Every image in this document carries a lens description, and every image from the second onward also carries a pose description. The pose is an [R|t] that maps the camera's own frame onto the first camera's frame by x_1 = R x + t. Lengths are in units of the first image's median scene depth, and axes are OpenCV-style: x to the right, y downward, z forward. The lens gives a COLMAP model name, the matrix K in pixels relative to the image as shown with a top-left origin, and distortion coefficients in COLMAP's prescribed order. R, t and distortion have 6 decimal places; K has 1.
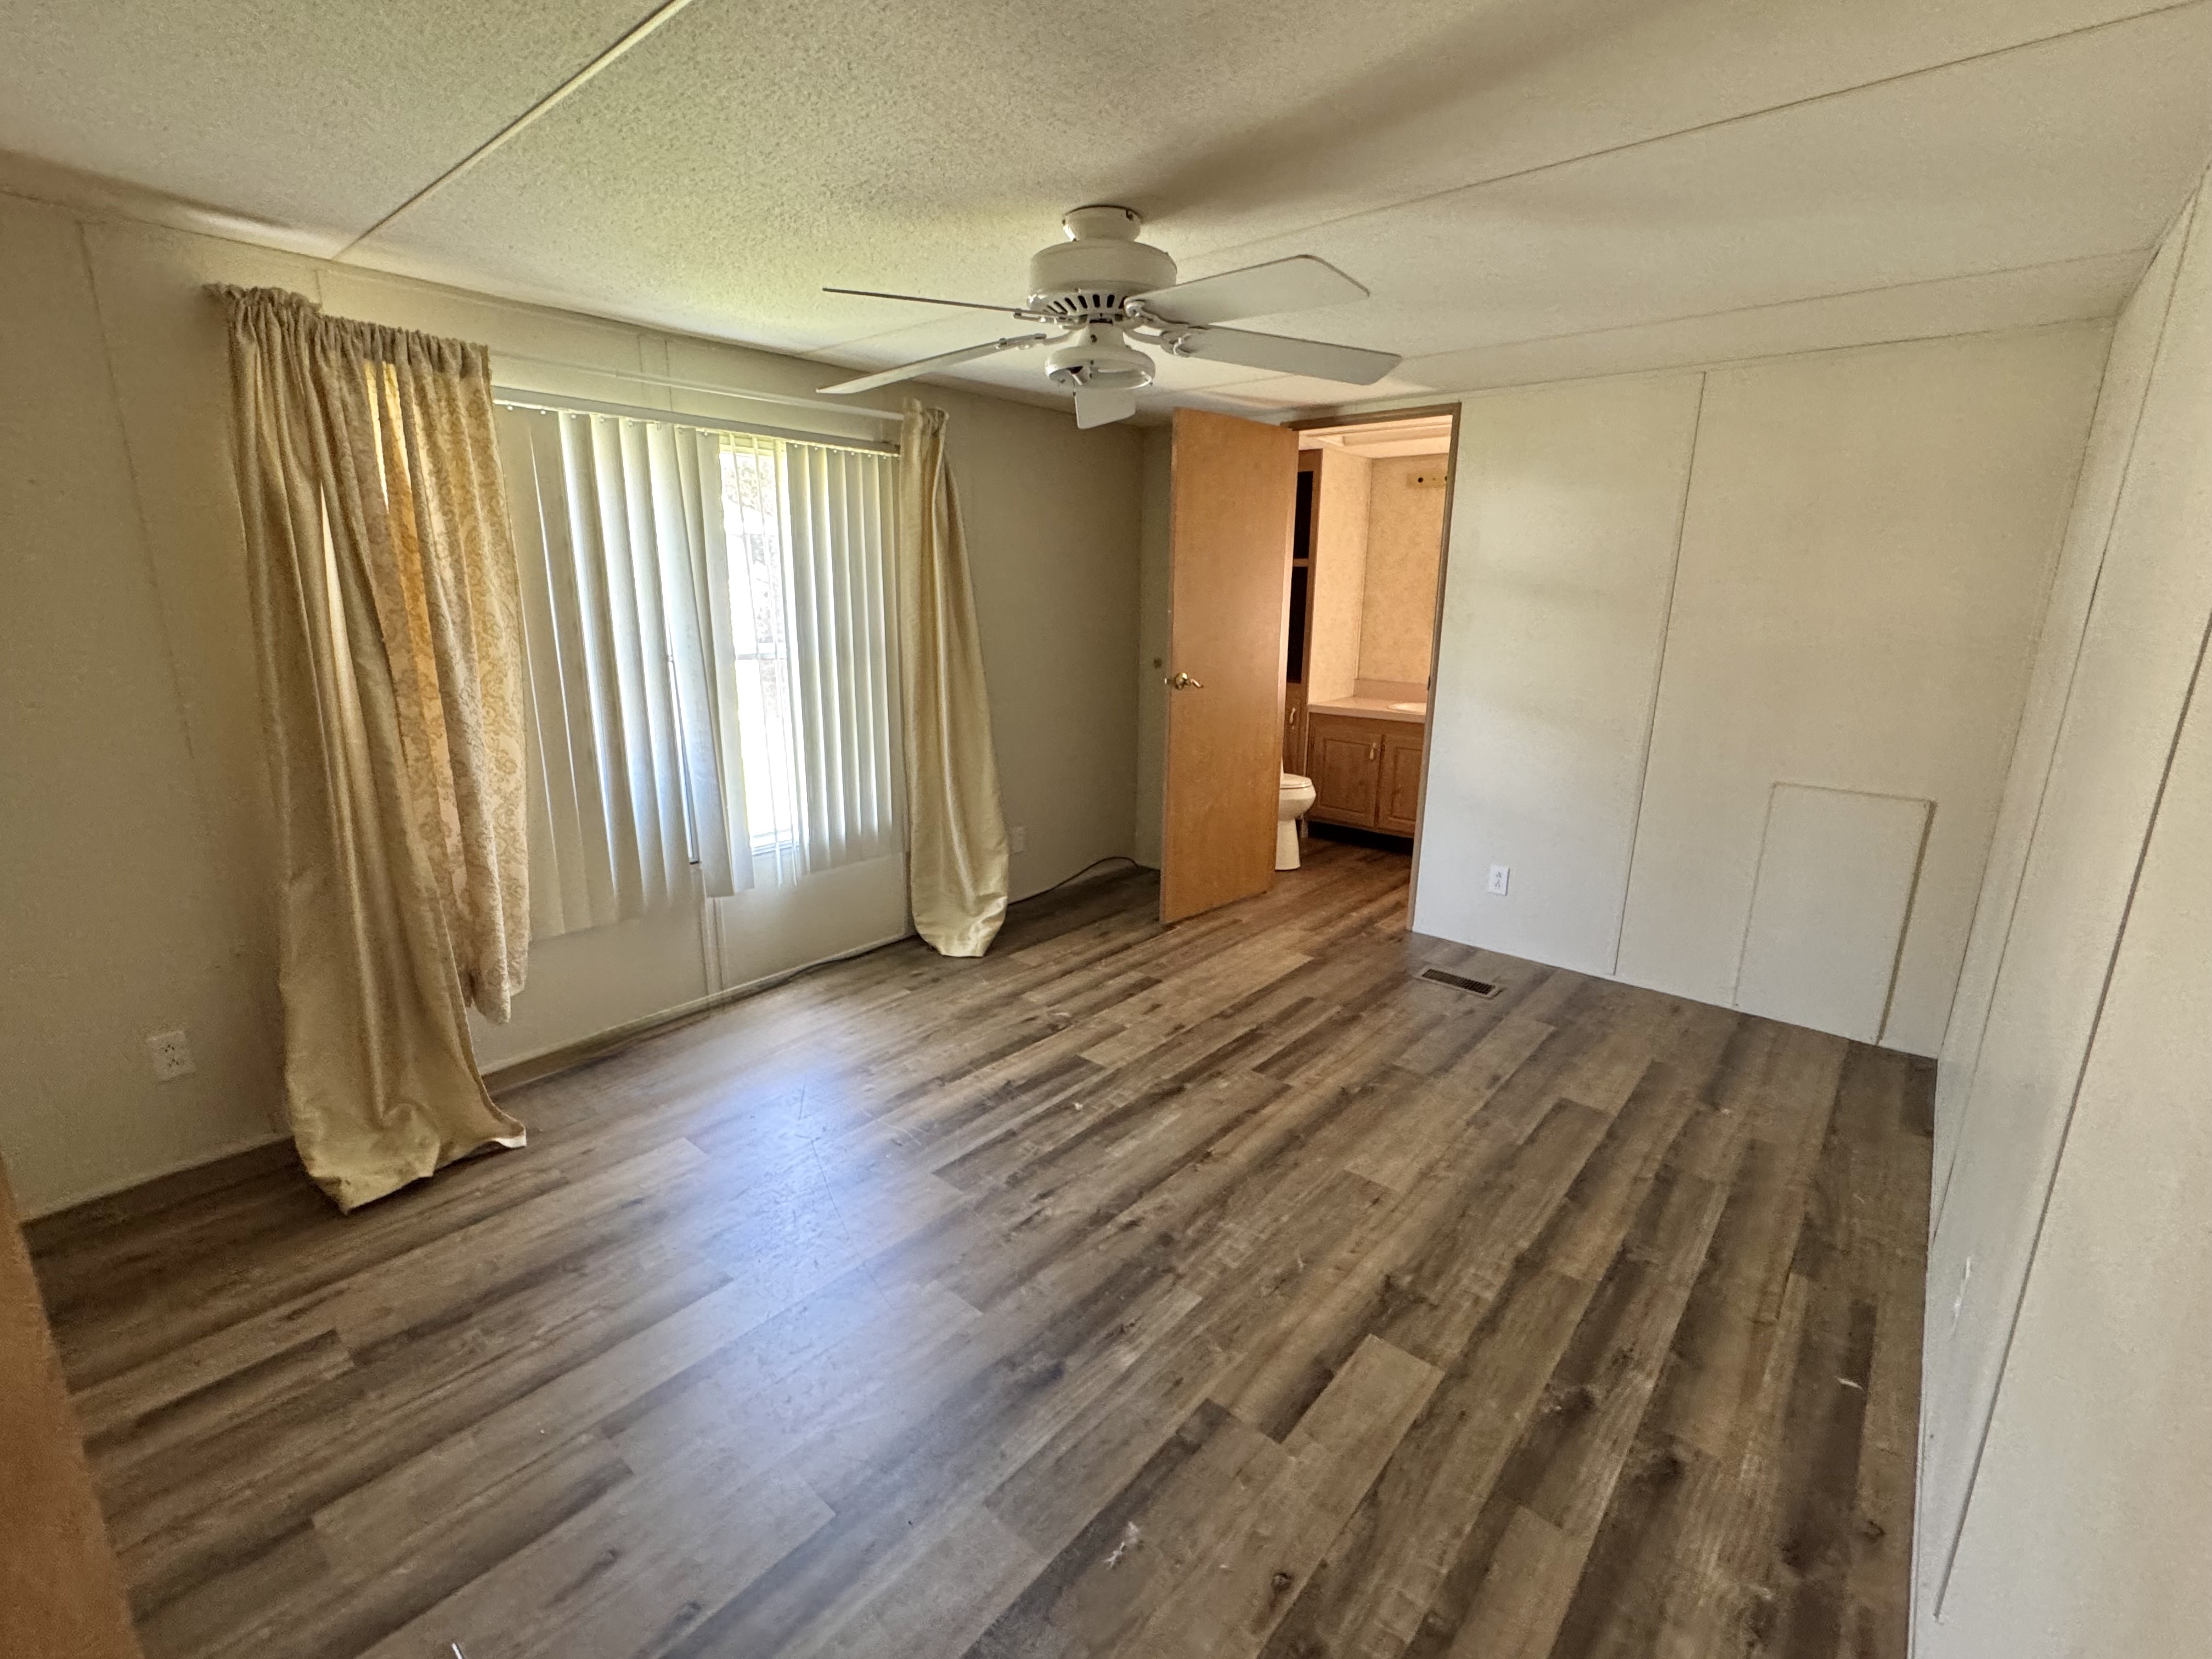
lens RADIAL K [[984.7, 0, 1106.0], [0, 984.7, 829.5], [0, 0, 1]] dist [-0.024772, -0.000143]
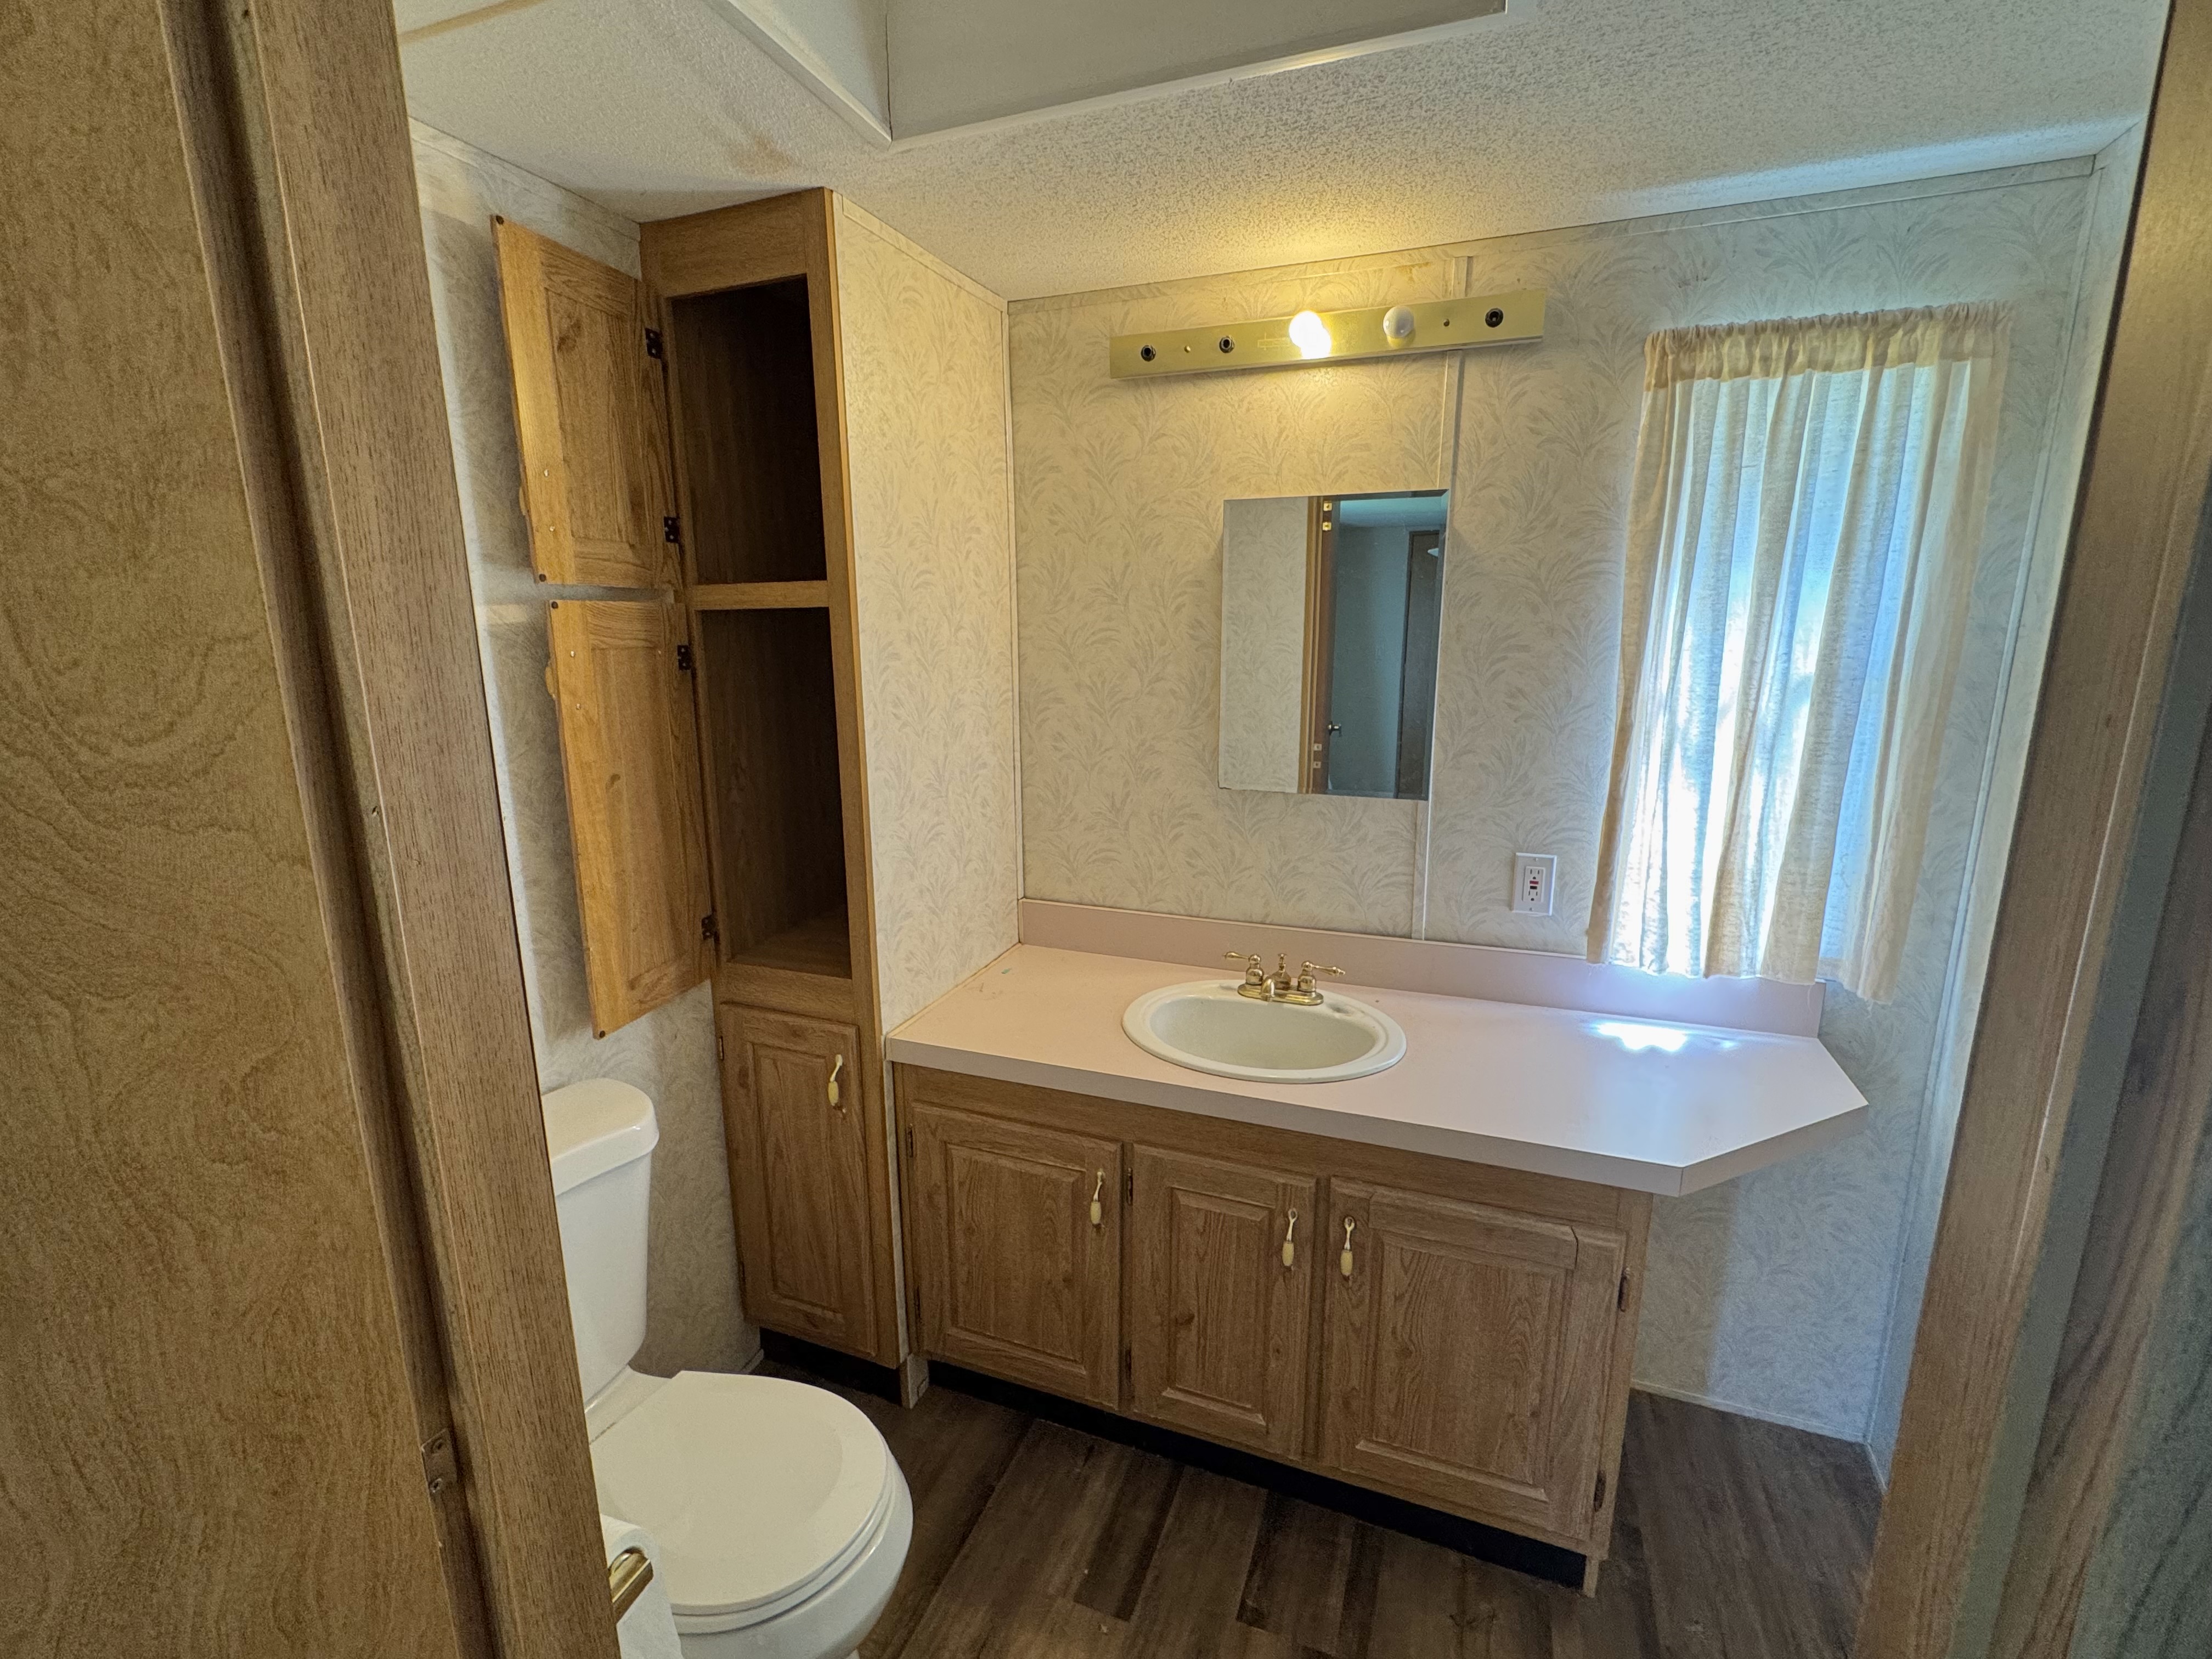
lens RADIAL K [[984.7, 0, 1106.0], [0, 984.7, 829.5], [0, 0, 1]] dist [-0.024772, -0.000143]
pose [[0.941404, -0.087978, 0.325605, 0.175416], [0.092479, 0.995713, 0.001660, -0.187050], [-0.324355, 0.028549, 0.945504, 0.671045]]
